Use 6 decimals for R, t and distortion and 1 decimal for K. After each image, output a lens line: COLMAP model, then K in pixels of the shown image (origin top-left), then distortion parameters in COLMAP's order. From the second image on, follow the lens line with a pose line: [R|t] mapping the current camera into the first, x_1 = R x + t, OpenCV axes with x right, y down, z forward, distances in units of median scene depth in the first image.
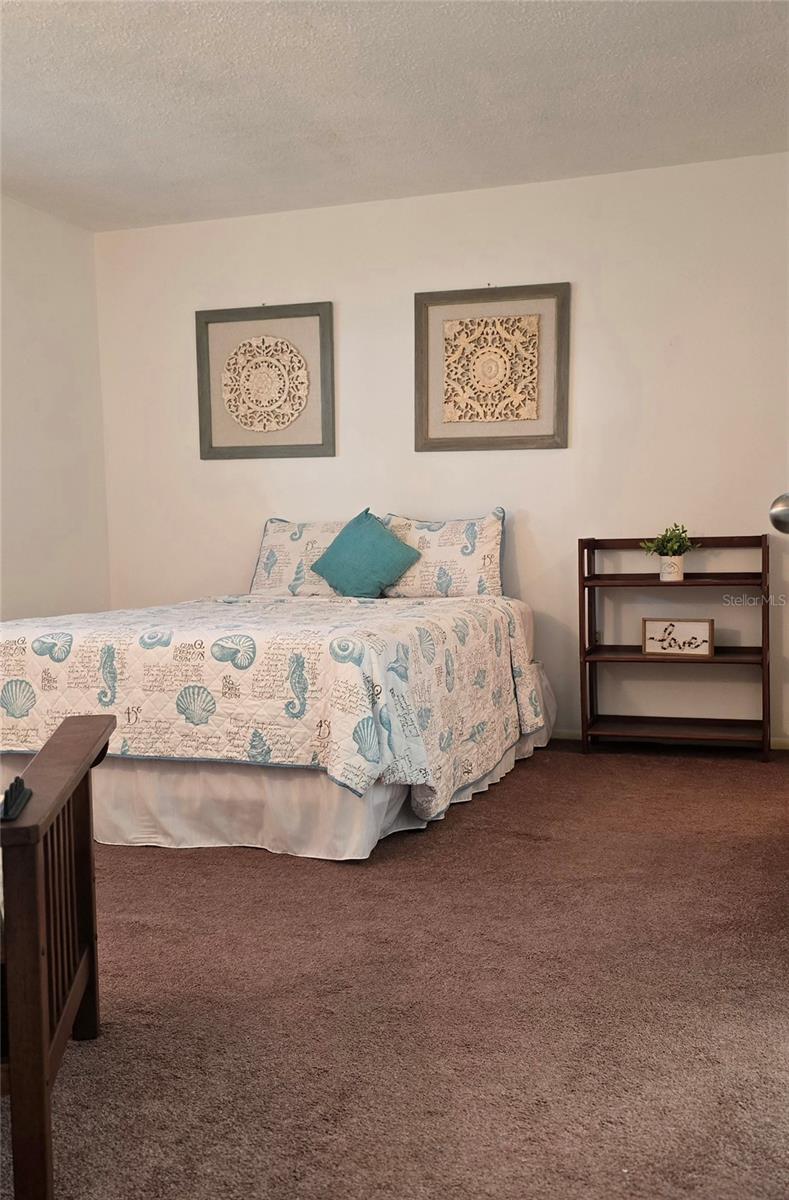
lens RADIAL K [[1137.3, 0, 409.6], [0, 1137.3, 621.1], [0, 0, 1]] dist [0.121982, 0.000000]
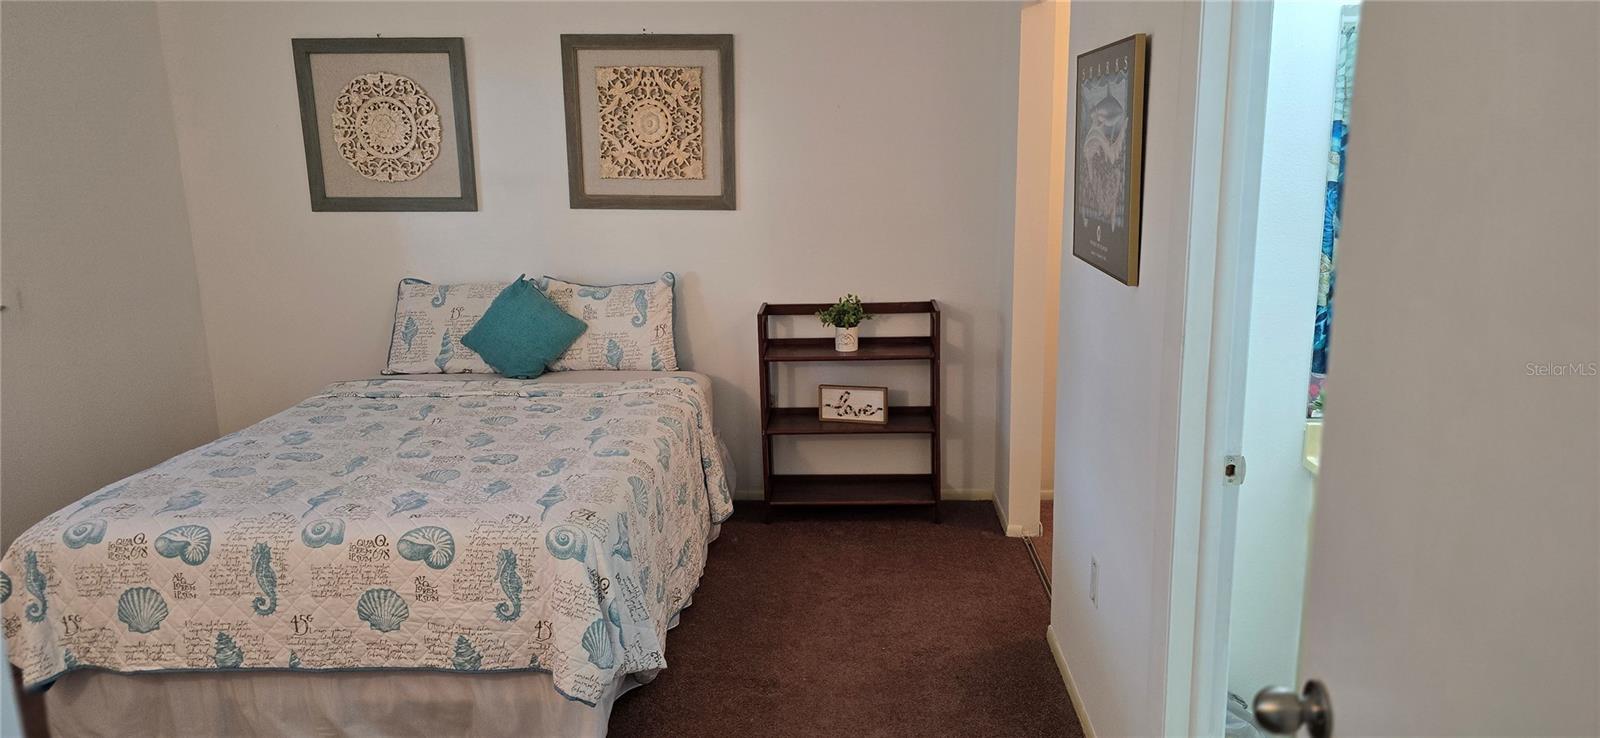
lens RADIAL K [[1073.9, 0, 811.8], [0, 1073.9, 374.7], [0, 0, 1]] dist [0.052182, -0.031868]
pose [[0.958888, -0.062148, 0.276896, -0.061429], [0.025017, 0.990439, 0.135664, -0.136467], [-0.282679, -0.123159, 0.951275, 0.102222]]
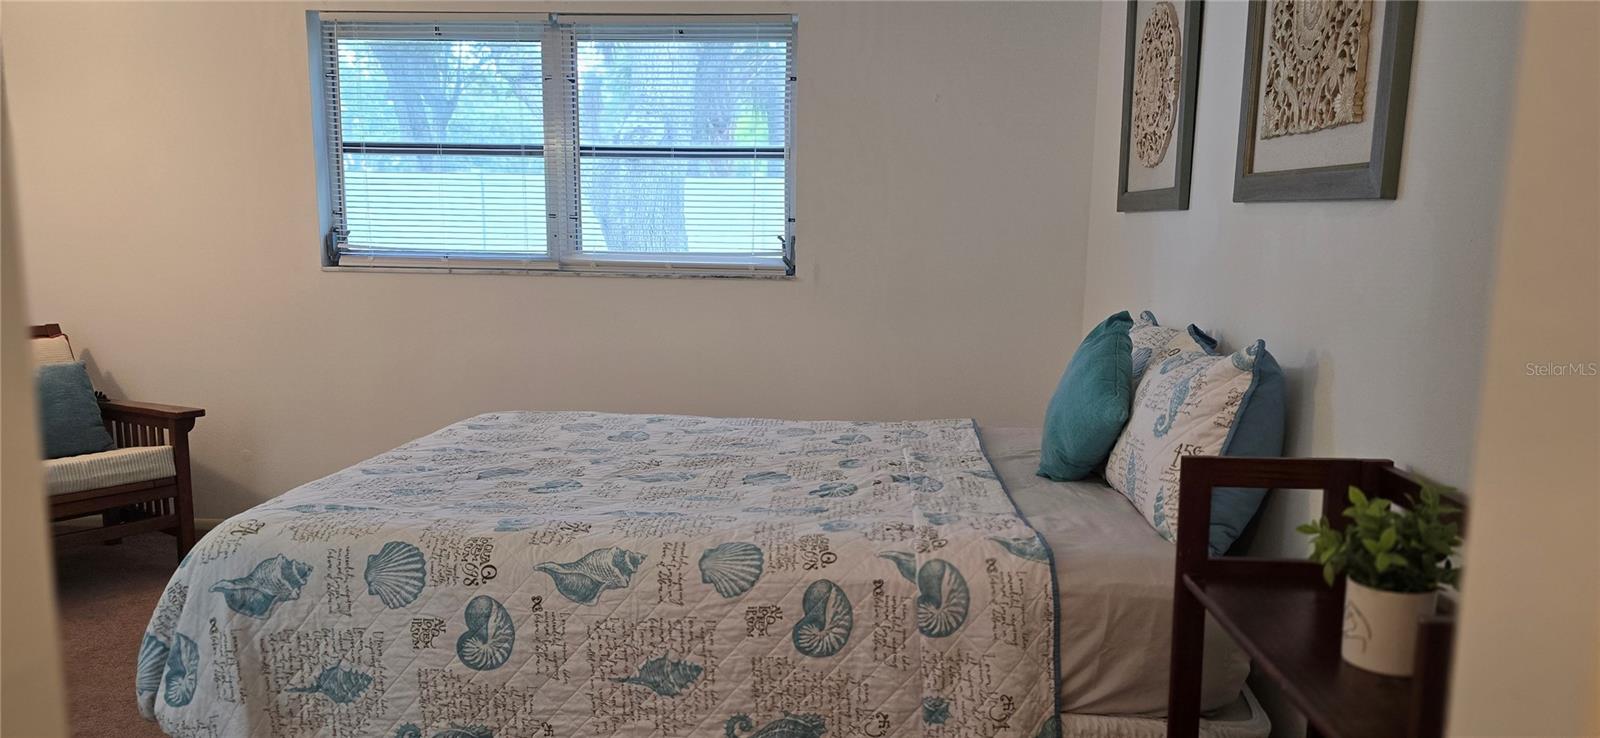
lens RADIAL K [[1073.9, 0, 804.9], [0, 1073.9, 383.0], [0, 0, 1]] dist [0.052182, -0.031868]
pose [[0.266012, 0.154058, -0.951580, 0.427175], [-0.090268, 0.986790, 0.134525, -0.125091], [0.959734, 0.050112, 0.276404, 0.742829]]
